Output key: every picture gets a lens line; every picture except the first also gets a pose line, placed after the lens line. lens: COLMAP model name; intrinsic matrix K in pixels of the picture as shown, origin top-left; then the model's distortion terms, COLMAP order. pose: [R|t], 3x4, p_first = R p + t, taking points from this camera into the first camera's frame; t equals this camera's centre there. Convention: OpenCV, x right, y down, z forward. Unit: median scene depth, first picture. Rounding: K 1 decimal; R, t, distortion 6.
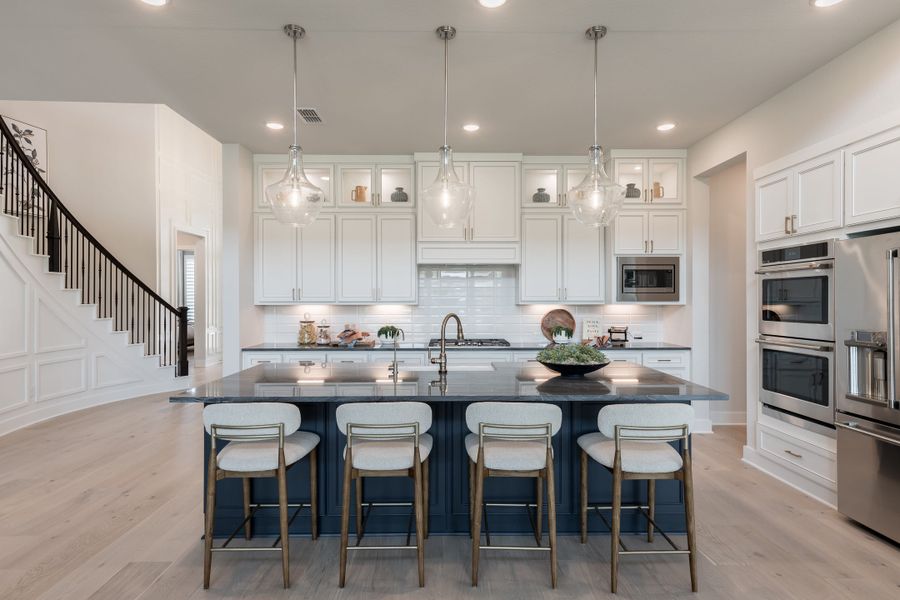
lens RADIAL K [[477.1, 0, 448.8], [0, 477.1, 299.7], [0, 0, 1]] dist [0.024436, -0.000338]
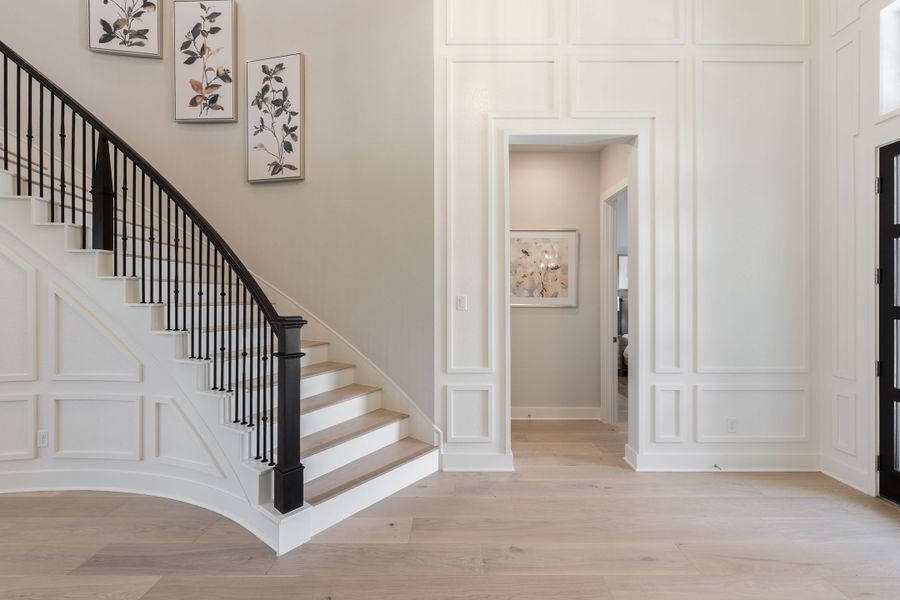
lens RADIAL K [[362.2, 0, 450.2], [0, 362.2, 297.2], [0, 0, 1]] dist [-0.001989, -0.000899]
pose [[-0.001916, 0.006344, -0.999978, -0.345958], [-0.002265, 0.999977, 0.006348, -0.002583], [0.999996, 0.002277, -0.001902, 1.369585]]
